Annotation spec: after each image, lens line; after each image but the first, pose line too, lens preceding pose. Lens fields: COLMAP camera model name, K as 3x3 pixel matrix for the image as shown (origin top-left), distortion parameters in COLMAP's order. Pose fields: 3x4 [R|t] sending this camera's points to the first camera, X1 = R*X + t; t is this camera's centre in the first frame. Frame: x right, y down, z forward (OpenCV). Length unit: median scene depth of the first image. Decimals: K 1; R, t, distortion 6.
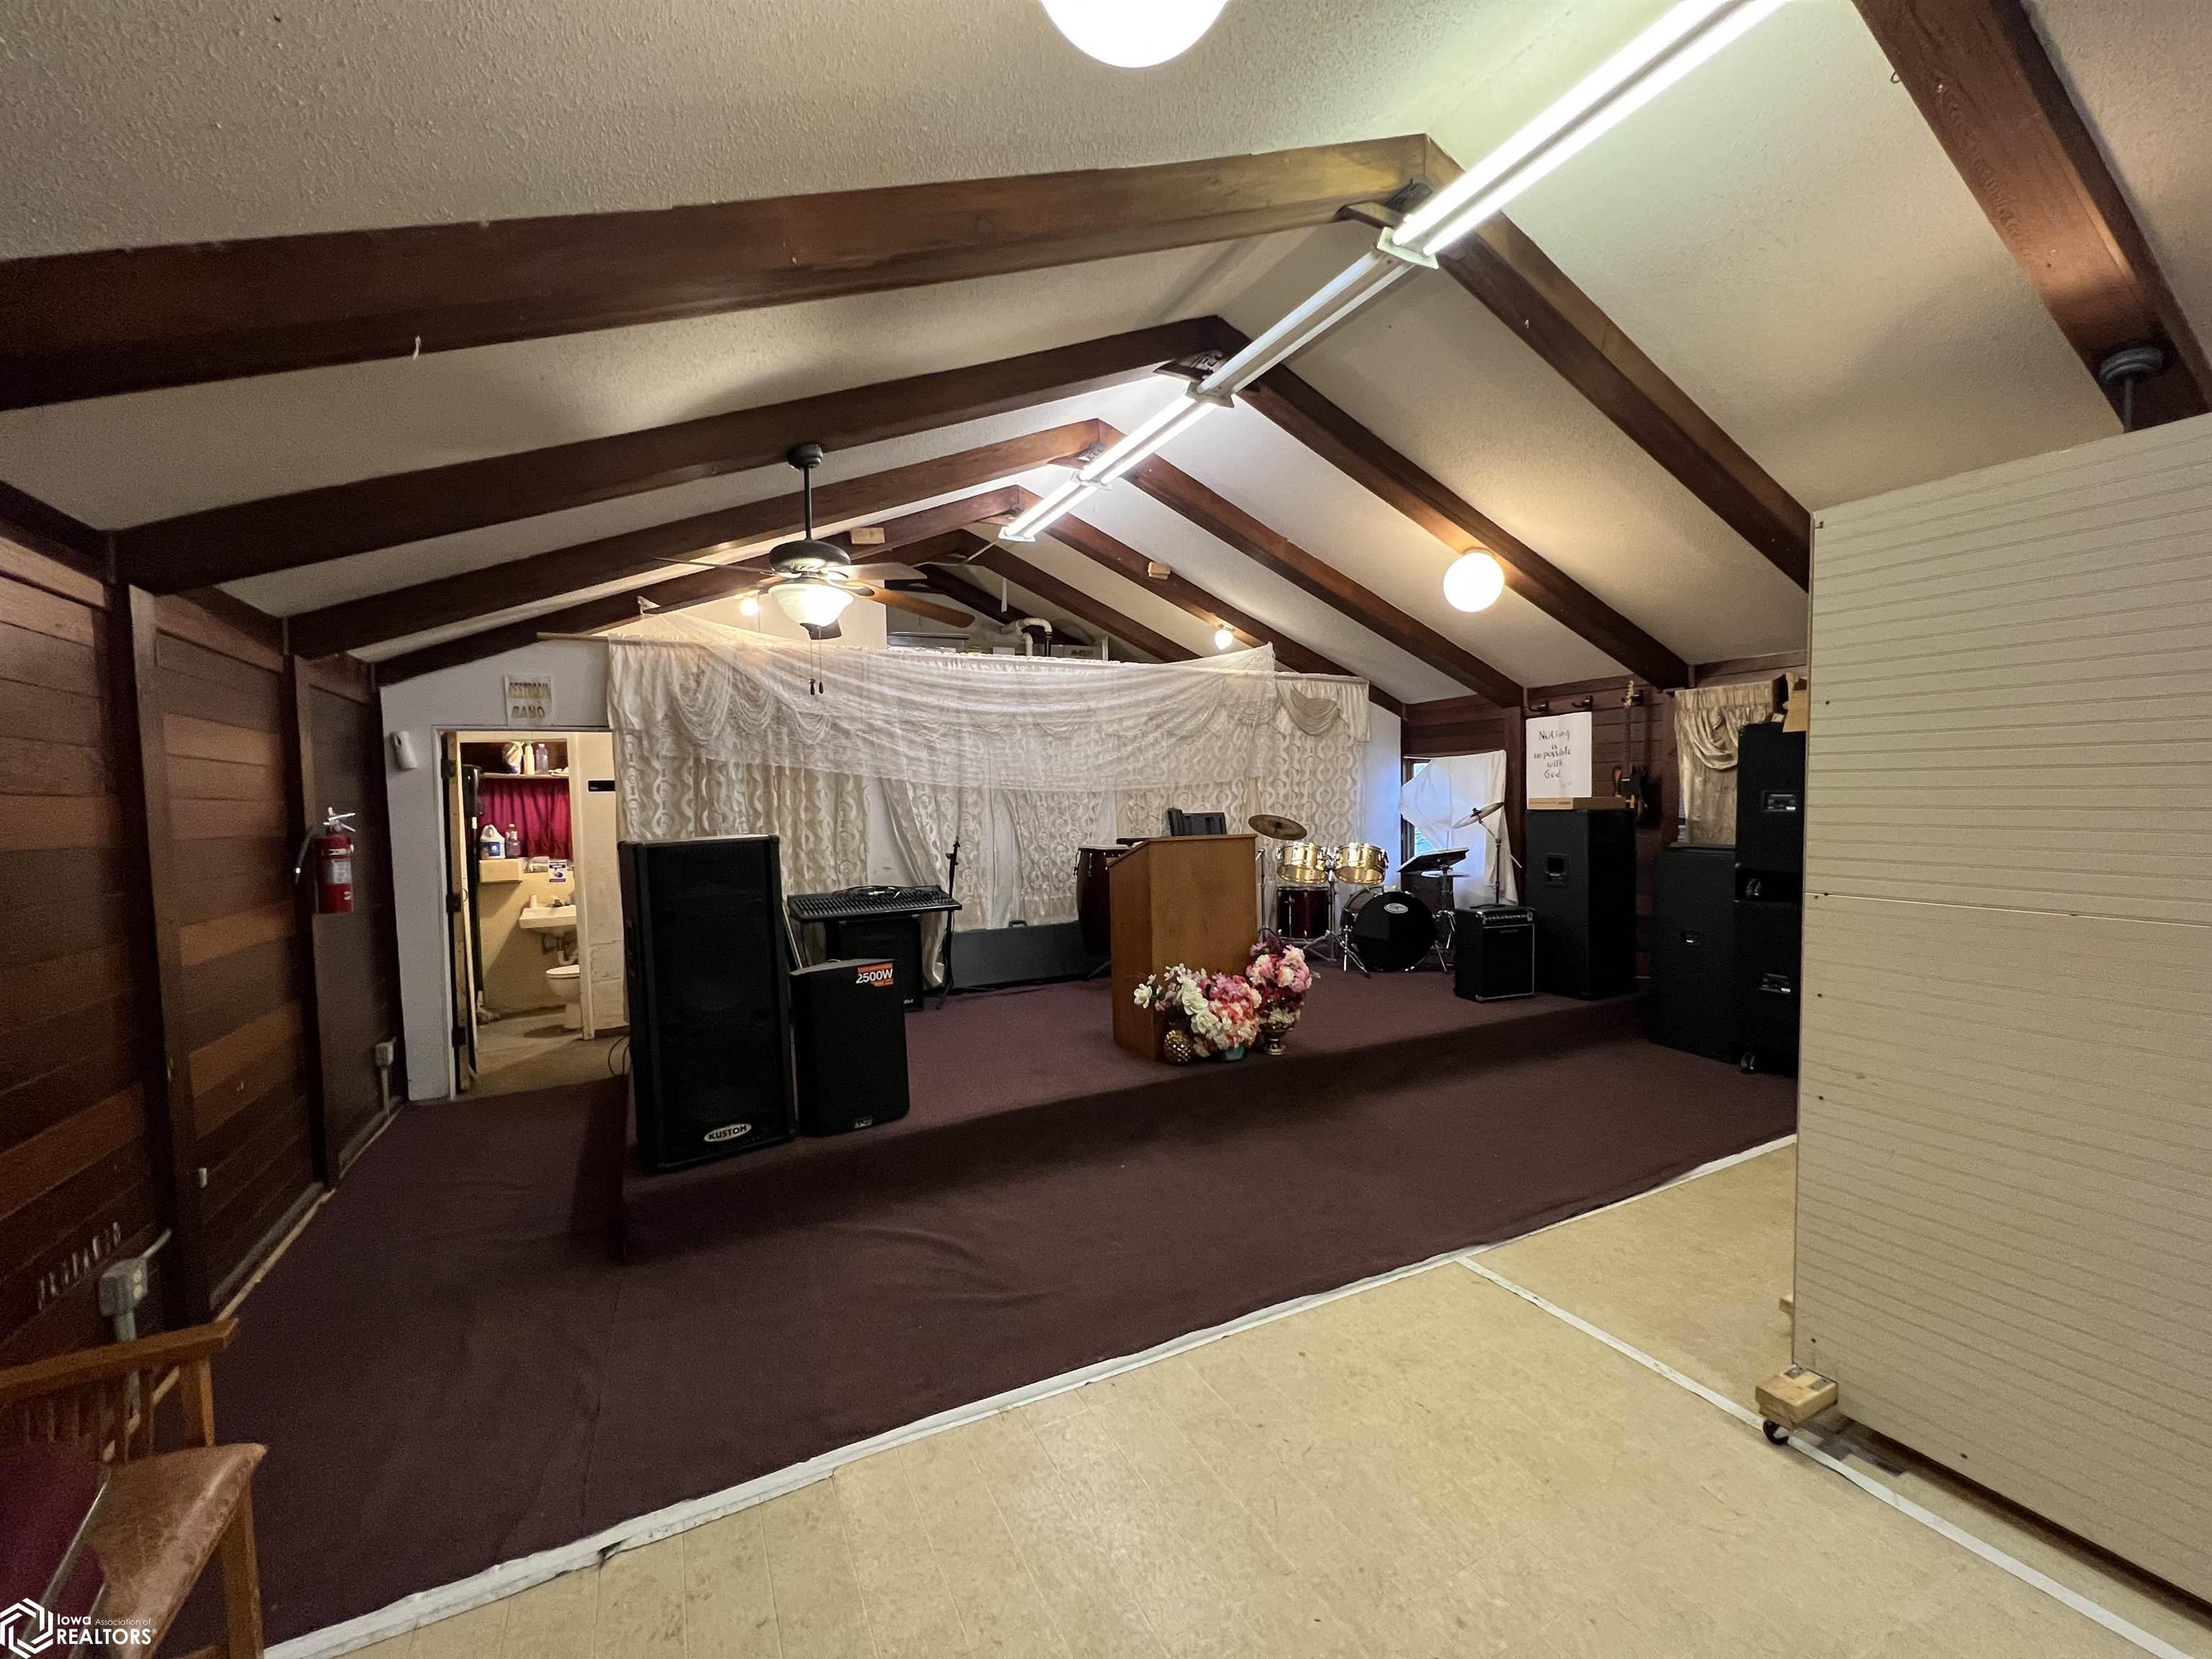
lens RADIAL K [[887.6, 0, 1107.4], [0, 887.6, 833.3], [0, 0, 1]] dist [0.000874, 0.000035]
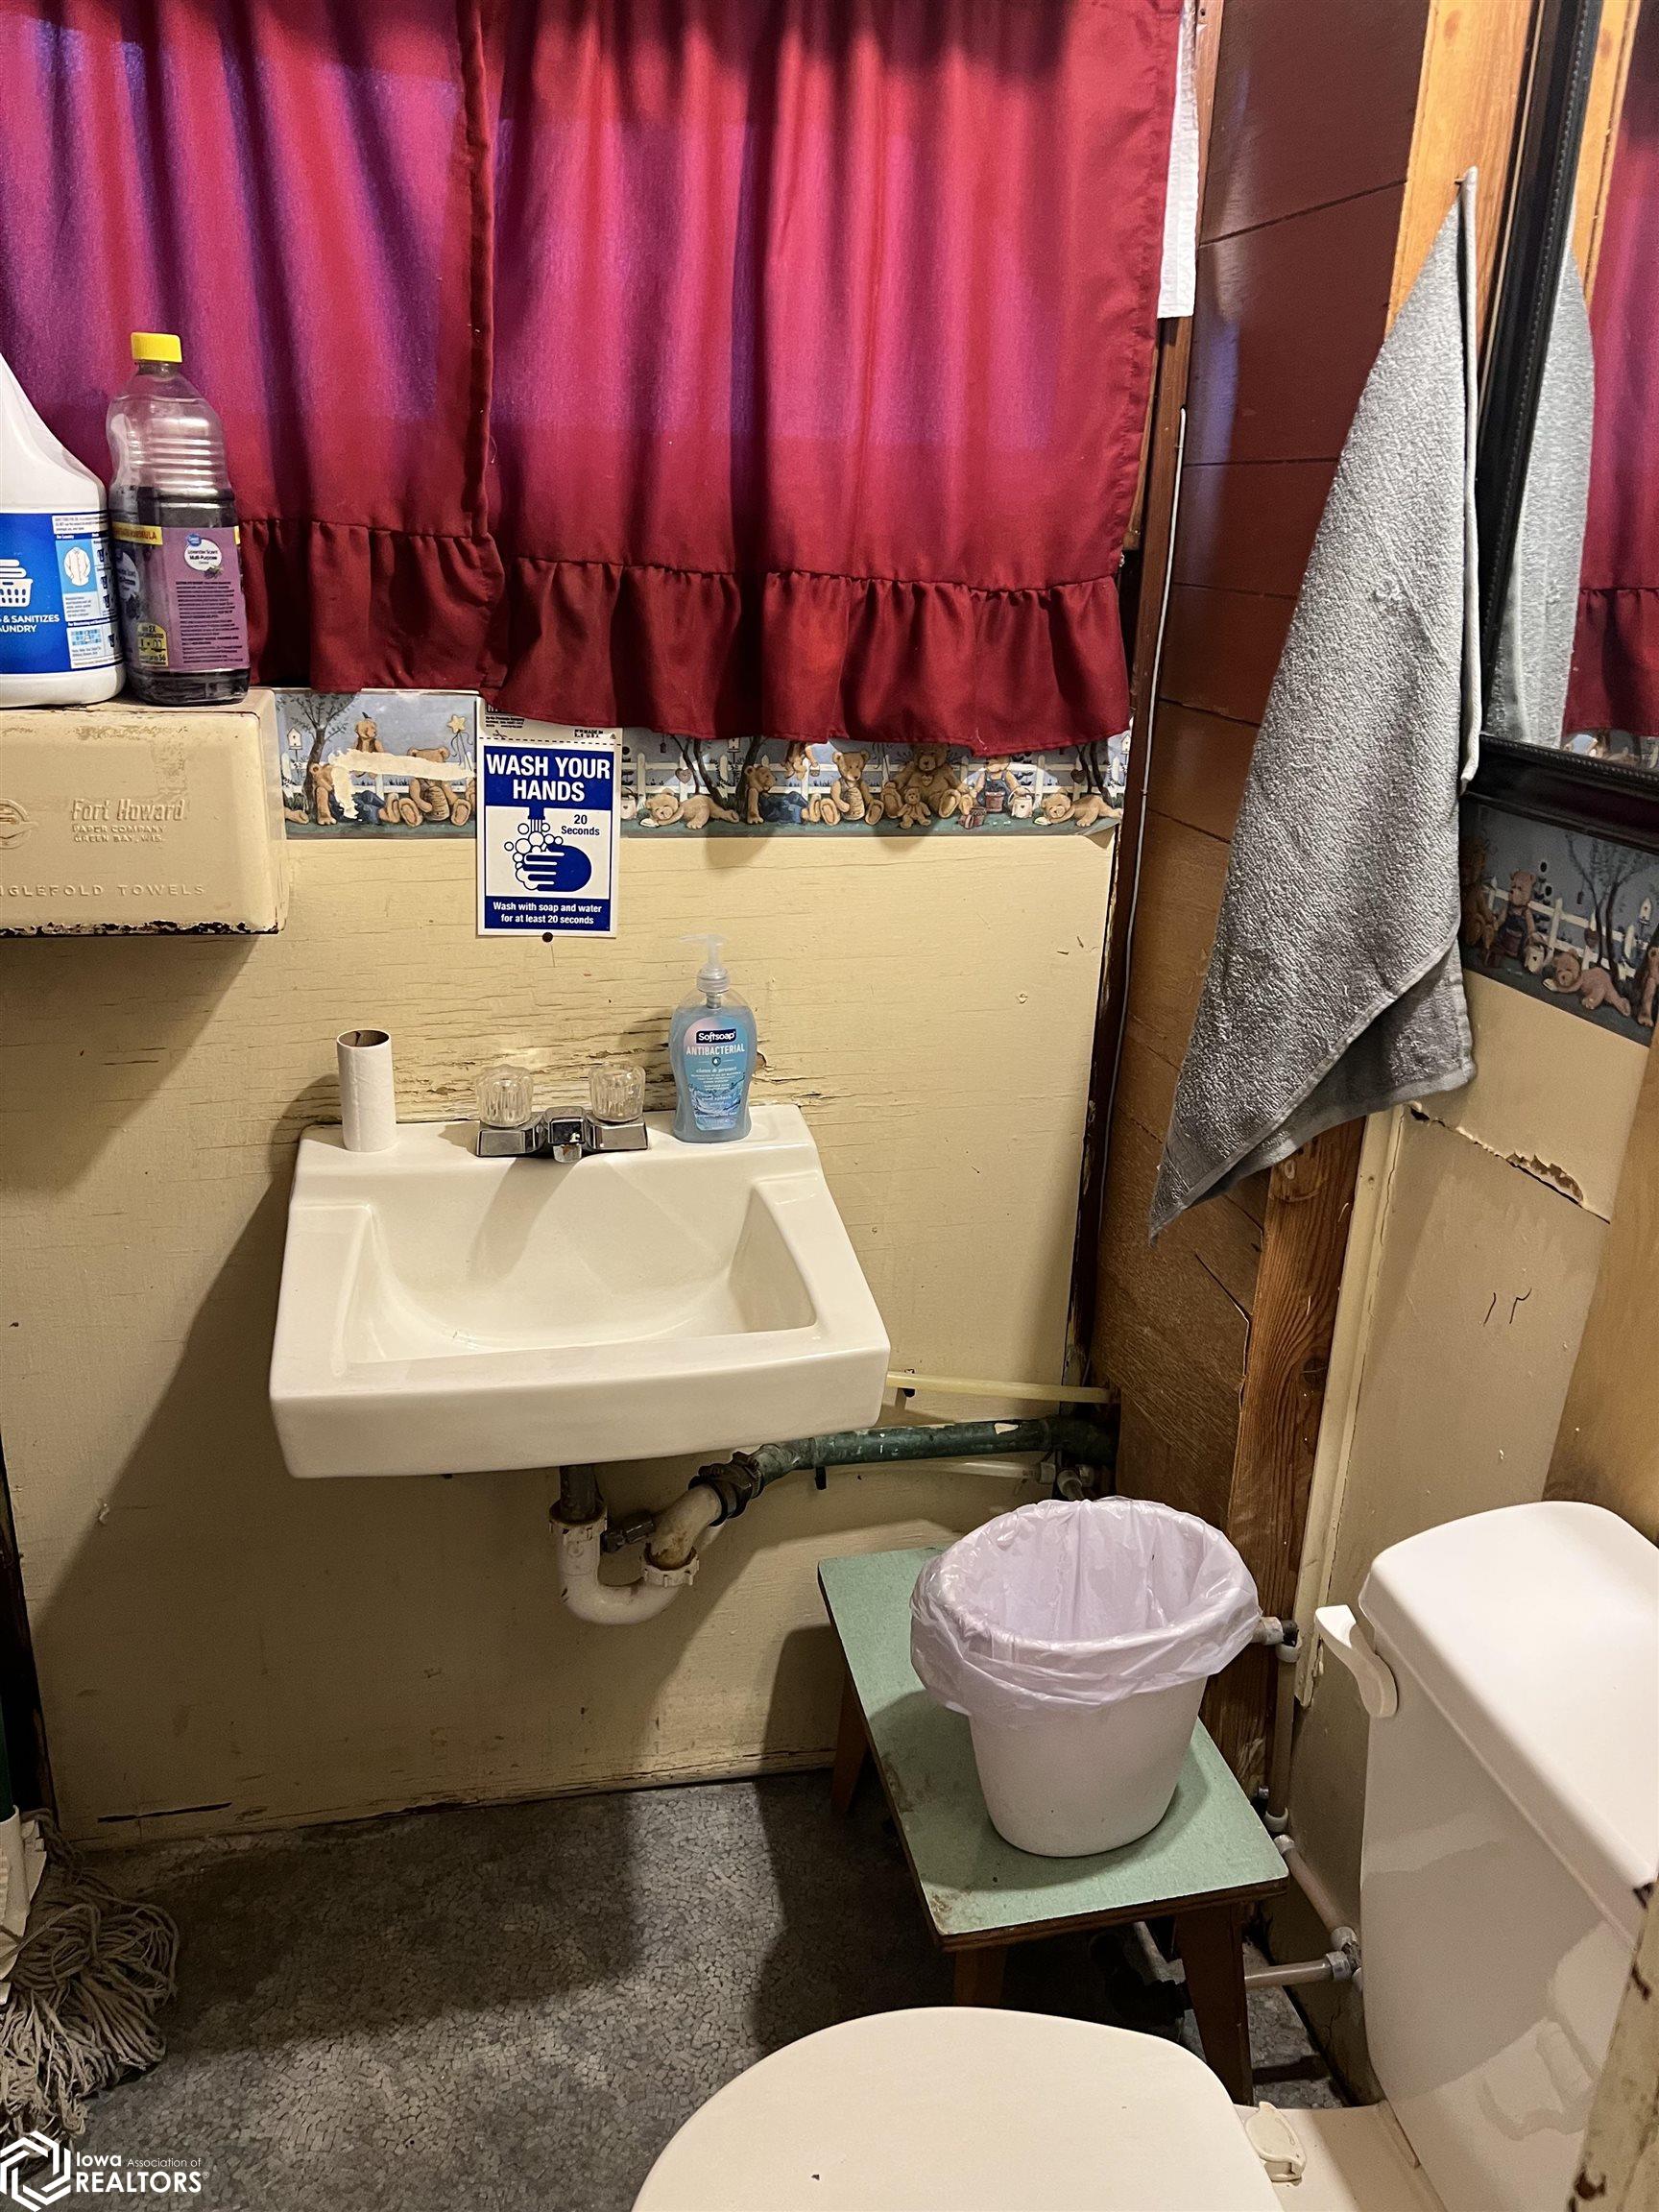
lens RADIAL K [[1701.9, 0, 835.7], [0, 1701.9, 1113.8], [0, 0, 1]] dist [0.036484, 0.001630]
pose [[0.961654, 0.138381, -0.236798, -0.535255], [-0.065768, 0.954542, 0.290731, 0.011017], [0.266265, -0.264008, 0.927040, 0.809862]]
